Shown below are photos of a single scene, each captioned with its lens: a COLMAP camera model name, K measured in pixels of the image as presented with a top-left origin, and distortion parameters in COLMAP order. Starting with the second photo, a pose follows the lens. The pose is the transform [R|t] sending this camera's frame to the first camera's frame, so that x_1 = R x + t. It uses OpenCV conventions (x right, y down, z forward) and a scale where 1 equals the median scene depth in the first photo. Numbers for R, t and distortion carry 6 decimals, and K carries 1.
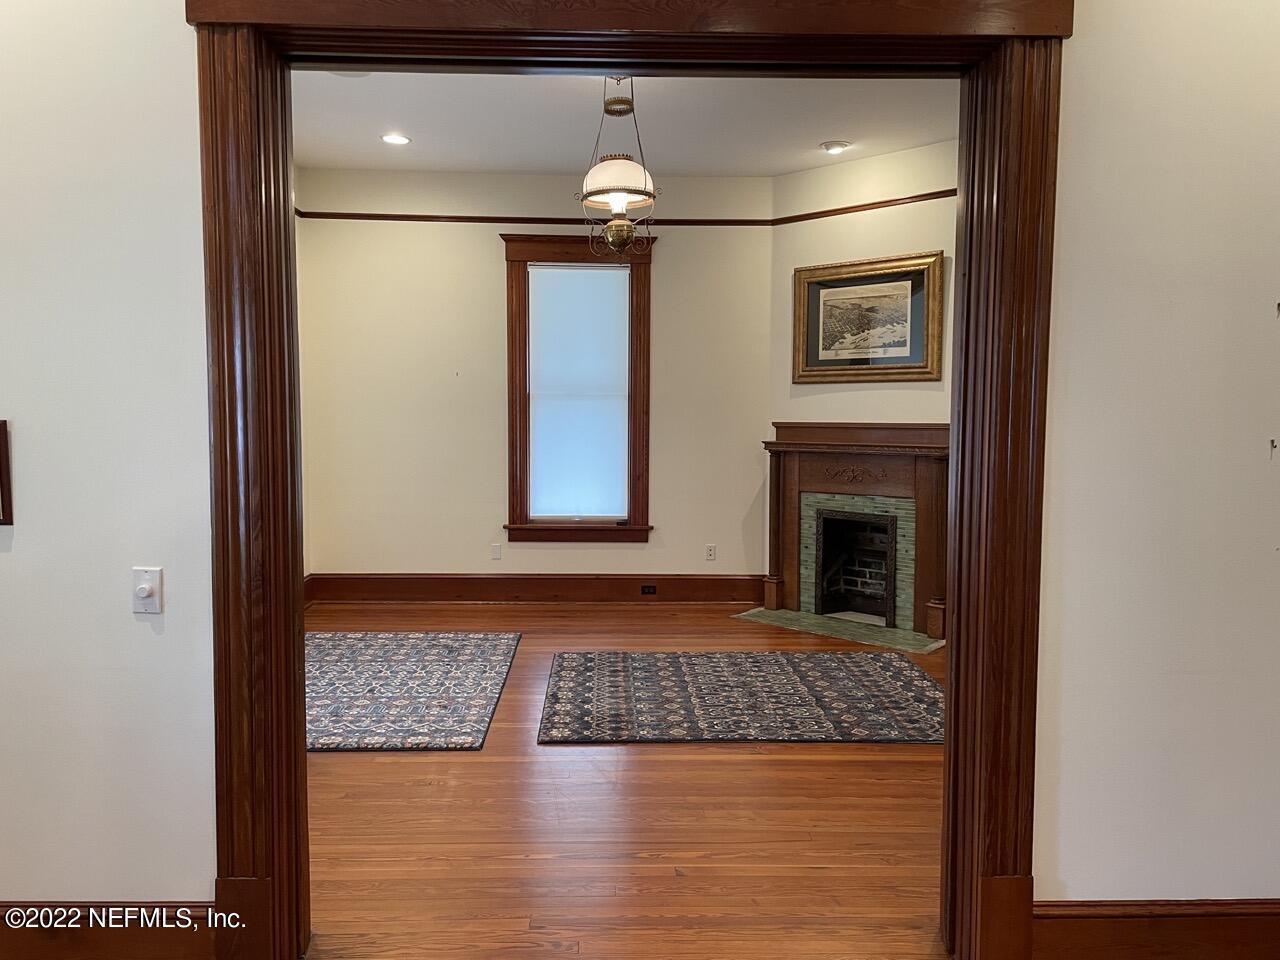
lens RADIAL K [[971.3, 0, 641.9], [0, 971.3, 479.2], [0, 0, 1]] dist [0.074820, -0.098124]
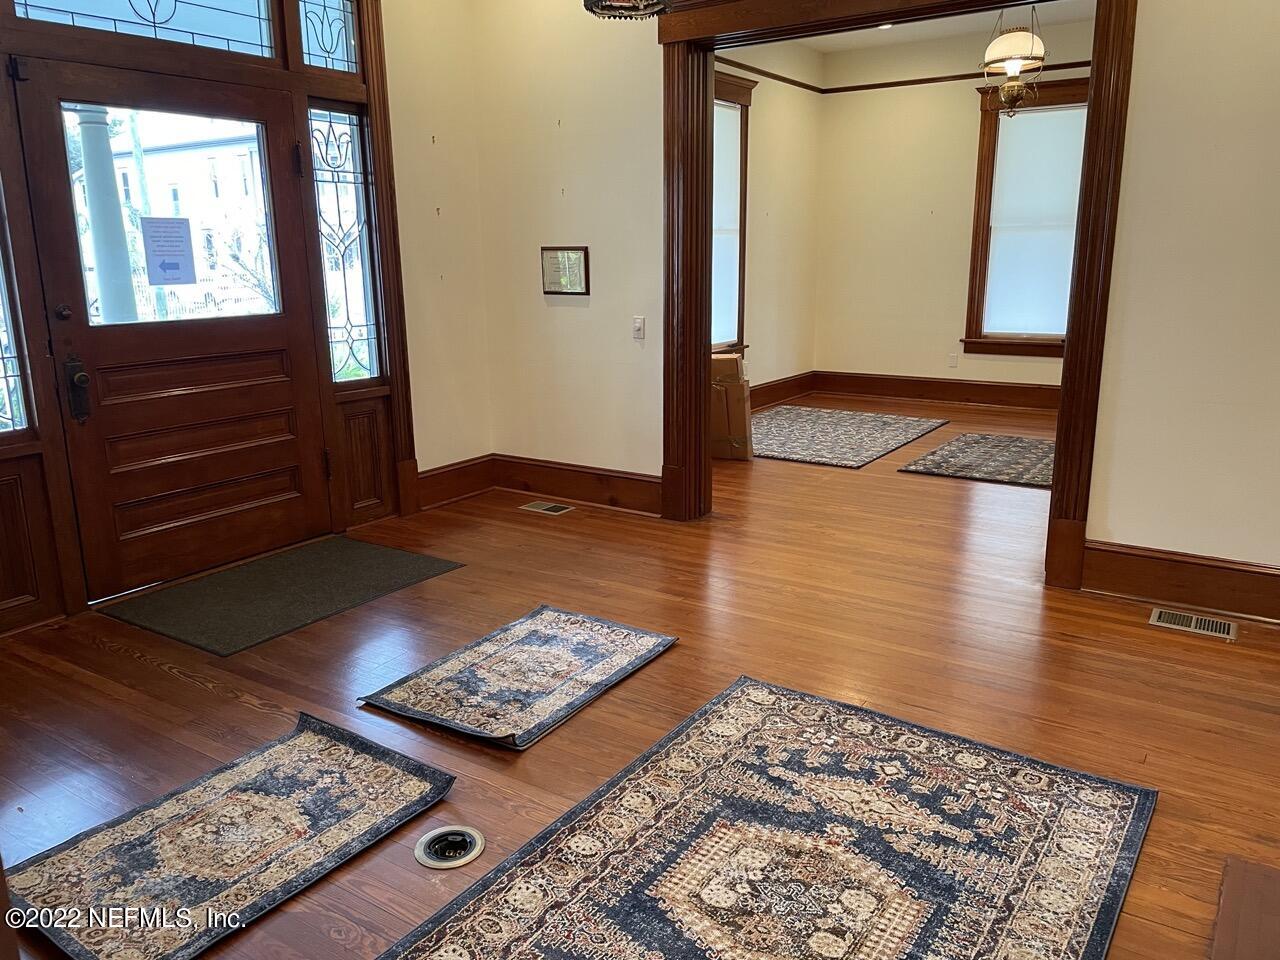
lens RADIAL K [[971.3, 0, 629.3], [0, 971.3, 479.8], [0, 0, 1]] dist [0.074820, -0.098124]
pose [[0.813877, 0.116091, -0.569322, 0.356997], [-0.026065, 0.986145, 0.163826, 0.046382], [0.580453, -0.118495, 0.805626, -0.372604]]
